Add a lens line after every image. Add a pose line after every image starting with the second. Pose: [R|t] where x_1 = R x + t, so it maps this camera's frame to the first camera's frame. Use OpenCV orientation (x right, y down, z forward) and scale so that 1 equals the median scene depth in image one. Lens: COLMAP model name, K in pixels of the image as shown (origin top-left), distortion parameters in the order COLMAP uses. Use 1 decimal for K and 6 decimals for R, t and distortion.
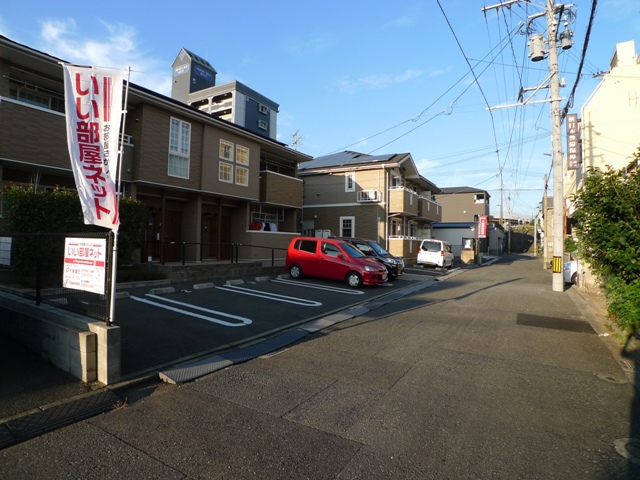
lens RADIAL K [[352.1, 0, 320.0], [0, 352.1, 240.0], [0, 0, 1]] dist [-0.081653, 0.015241]
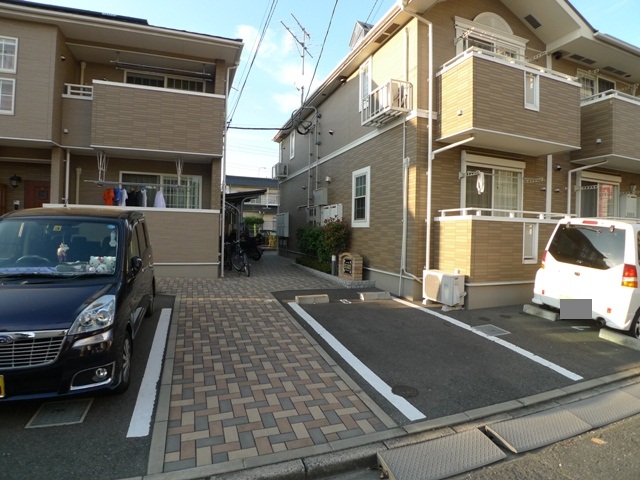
lens RADIAL K [[352.1, 0, 320.0], [0, 352.1, 240.0], [0, 0, 1]] dist [-0.081653, 0.015241]
pose [[0.787006, 0.013462, -0.616798, 0.280317], [-0.000553, 0.999777, 0.021116, 0.008667], [0.616945, -0.016277, 0.786838, 0.603202]]
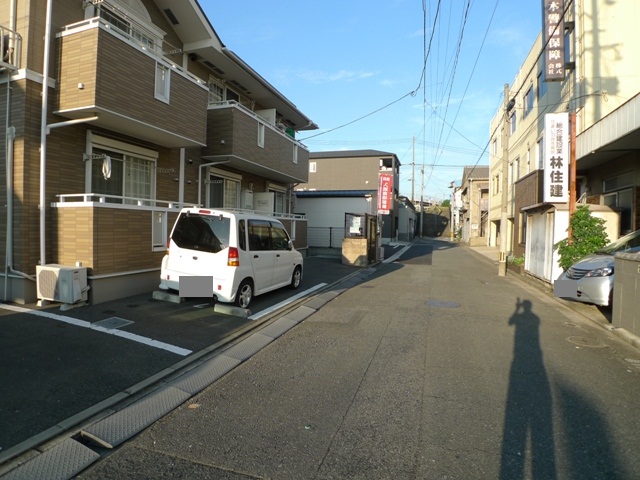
lens RADIAL K [[352.1, 0, 320.0], [0, 352.1, 240.0], [0, 0, 1]] dist [-0.081653, 0.015241]
pose [[0.973067, -0.005749, 0.230452, 0.307553], [-0.005978, 0.998723, 0.050158, 0.009135], [-0.230446, -0.050184, 0.971790, 0.614331]]
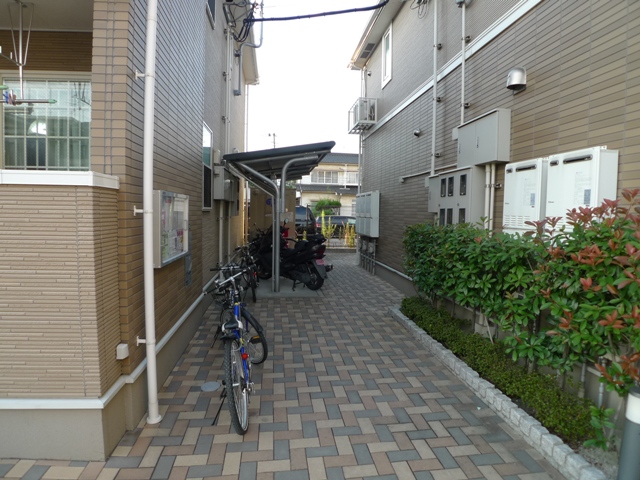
lens RADIAL K [[352.1, 0, 320.0], [0, 352.1, 240.0], [0, 0, 1]] dist [-0.081653, 0.015241]
pose [[0.628189, 0.052992, -0.776254, 0.052552], [0.002316, 0.997546, 0.069974, -0.005310], [0.778057, -0.045755, 0.626525, 0.830906]]
